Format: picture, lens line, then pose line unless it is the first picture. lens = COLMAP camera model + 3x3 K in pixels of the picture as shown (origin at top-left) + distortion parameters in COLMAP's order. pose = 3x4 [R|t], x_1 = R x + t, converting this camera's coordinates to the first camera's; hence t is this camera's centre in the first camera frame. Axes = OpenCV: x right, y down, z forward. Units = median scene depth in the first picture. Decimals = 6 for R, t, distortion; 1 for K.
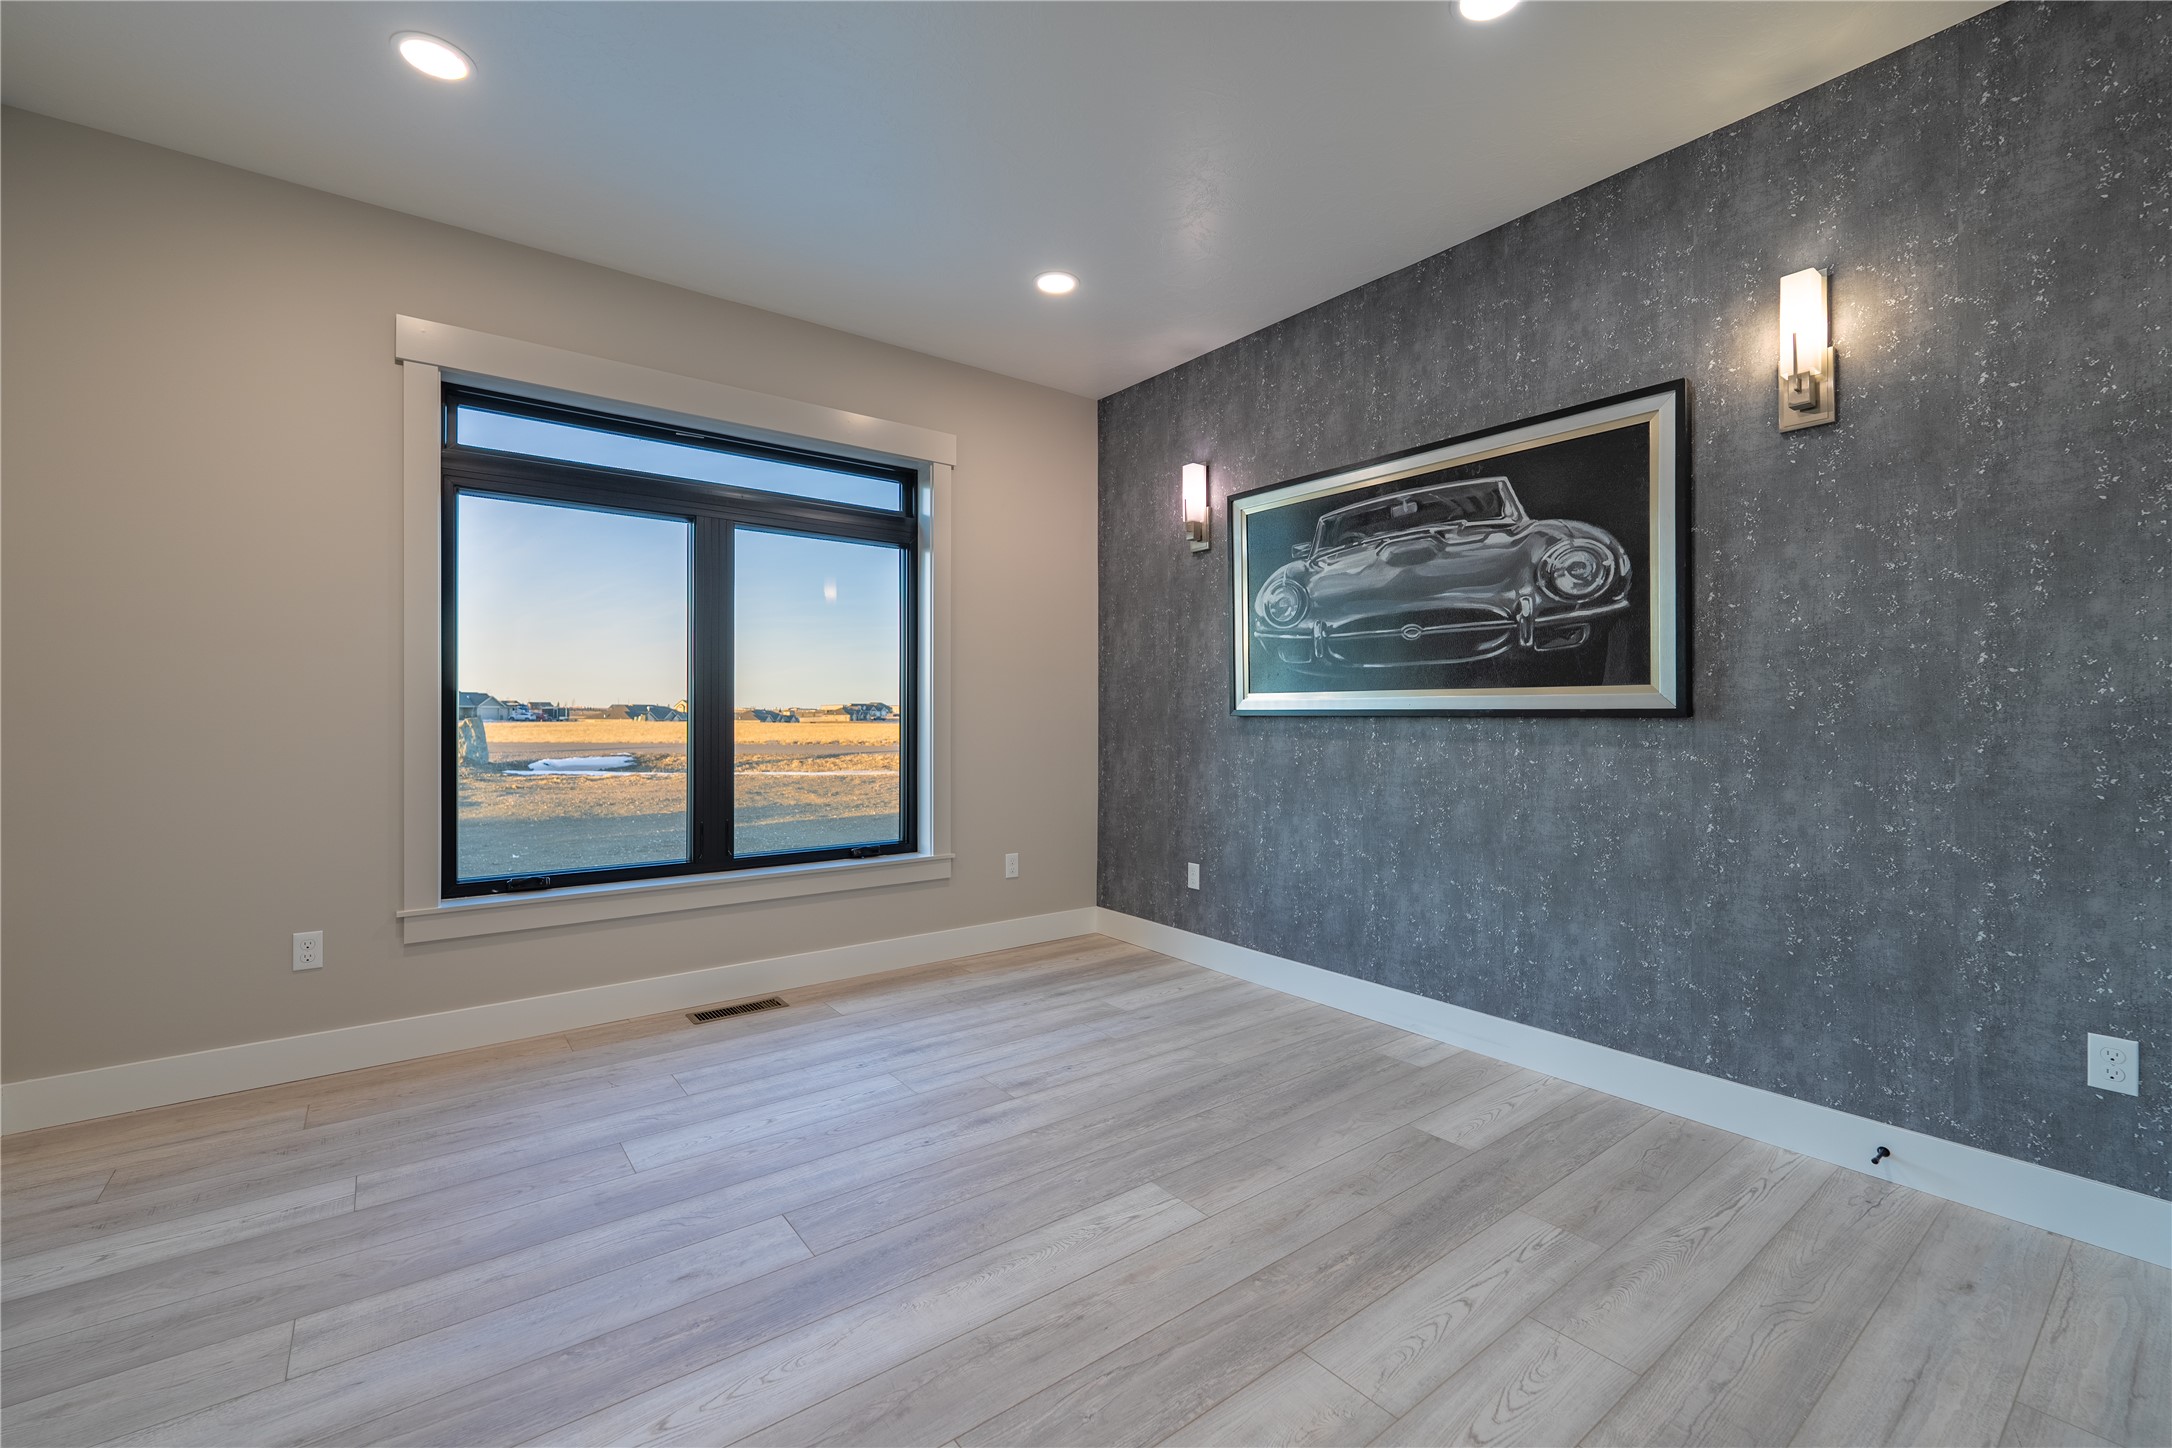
lens RADIAL K [[893.0, 0, 1086.0], [0, 893.0, 724.0], [0, 0, 1]] dist [0.000073, -0.000249]
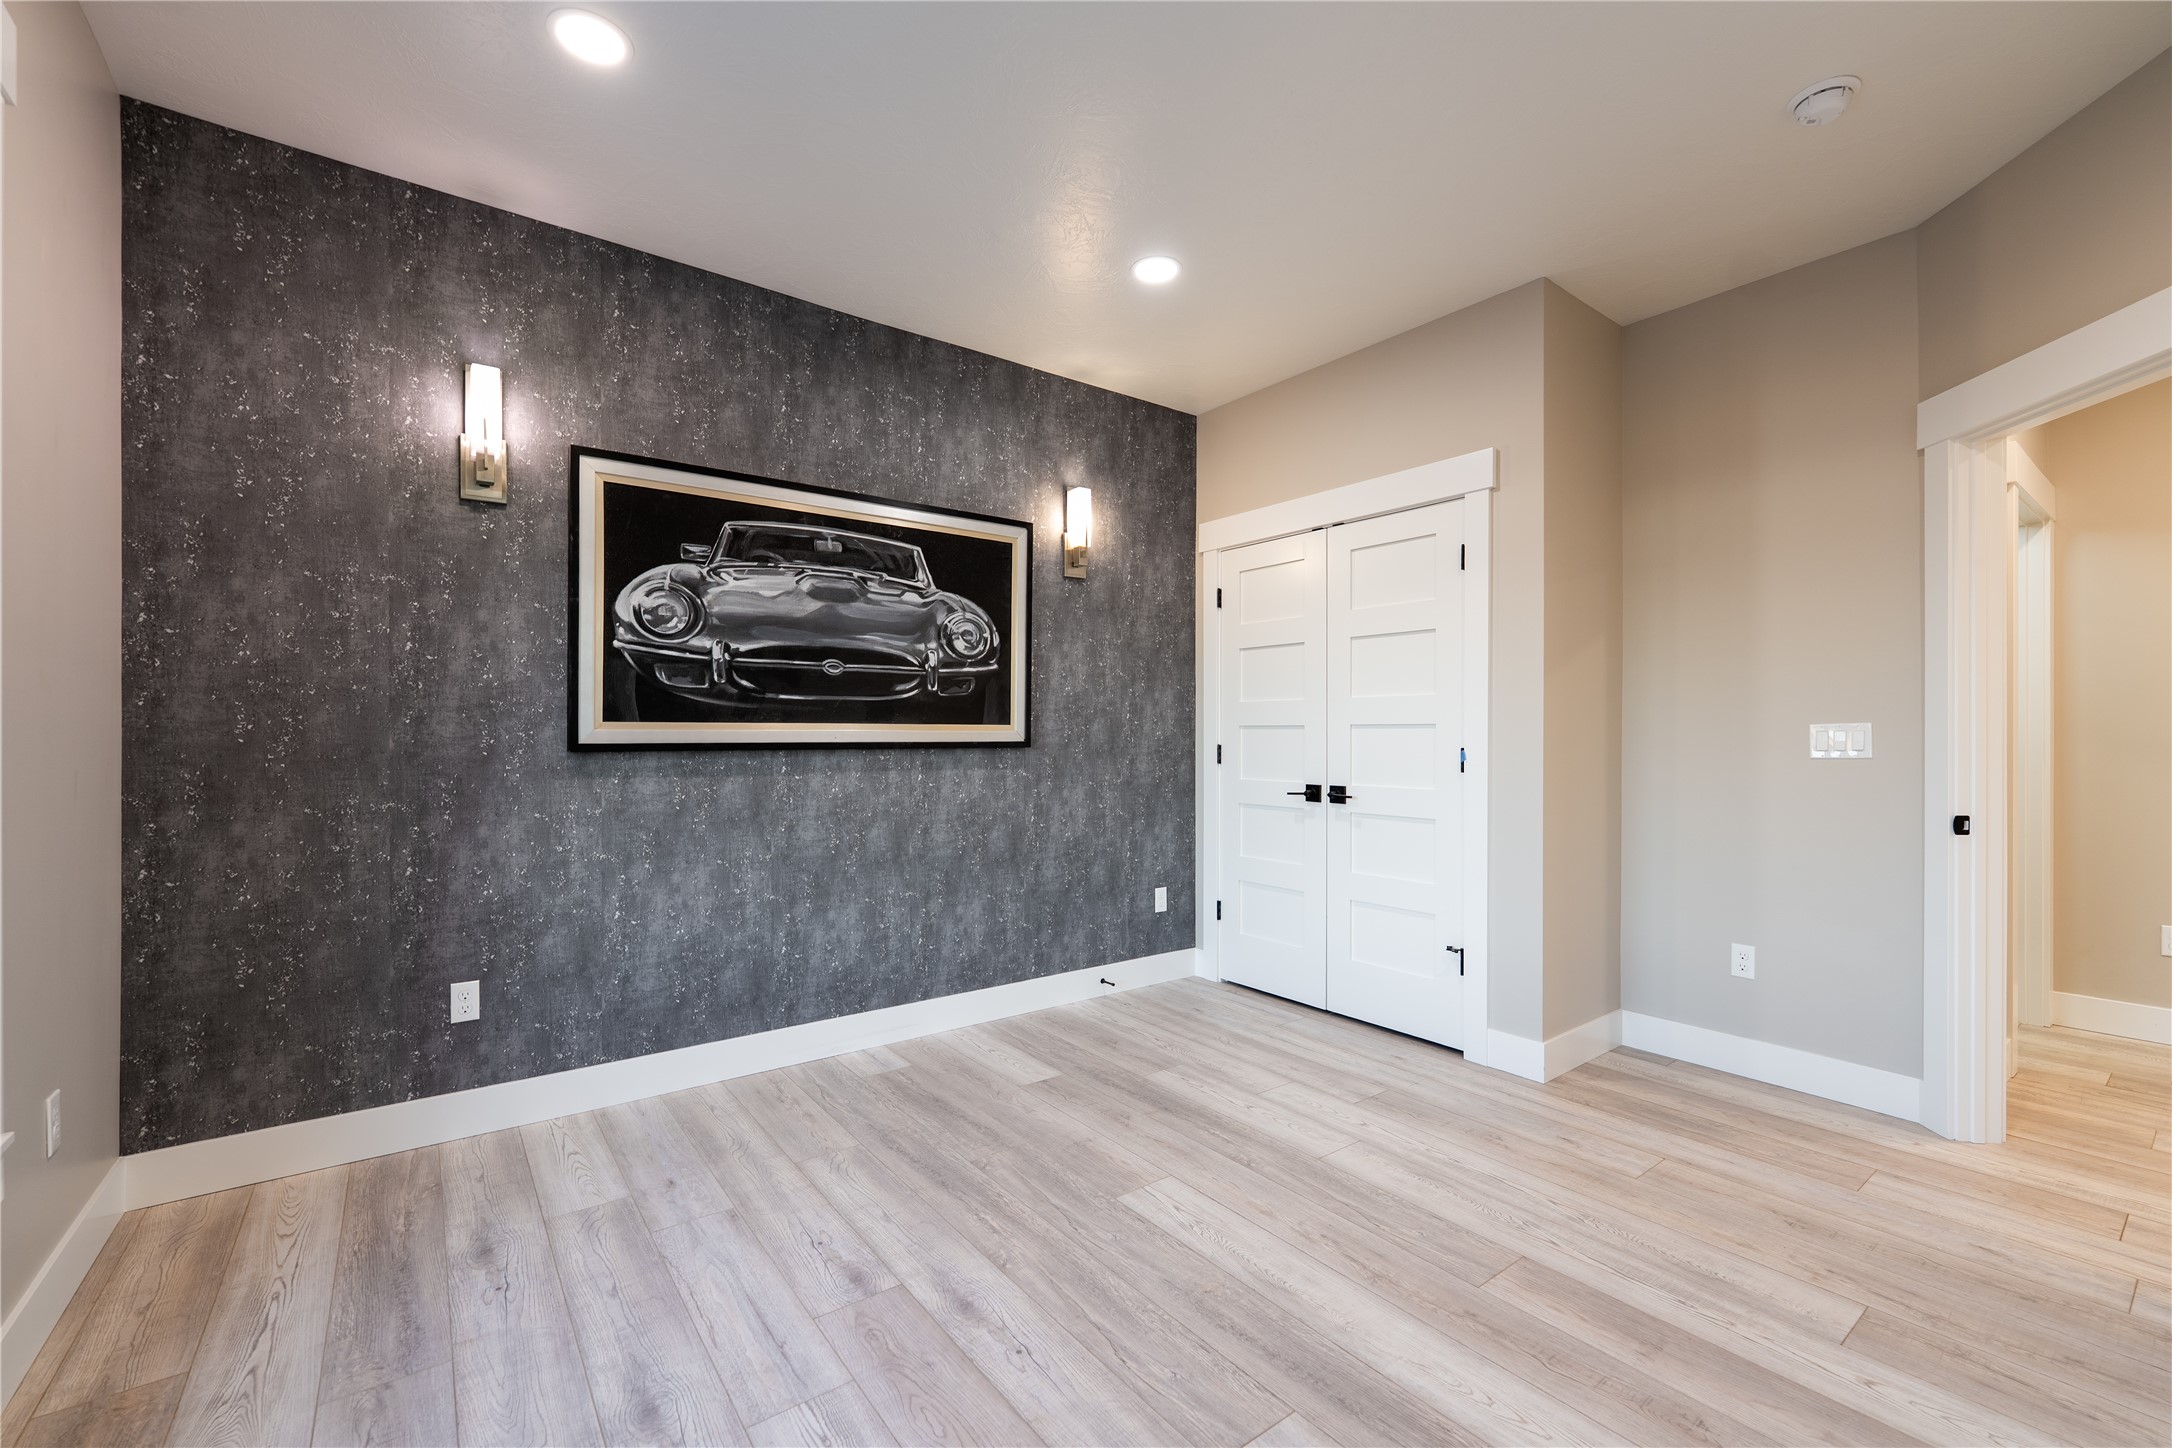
lens RADIAL K [[908.5, 0, 1089.8], [0, 908.5, 740.7], [0, 0, 1]] dist [0.000456, 0.000005]
pose [[0.007408, -0.010473, 0.999918, -0.725214], [0.008936, 0.999906, 0.010407, -0.028269], [-0.999933, 0.008858, 0.007501, 0.742763]]
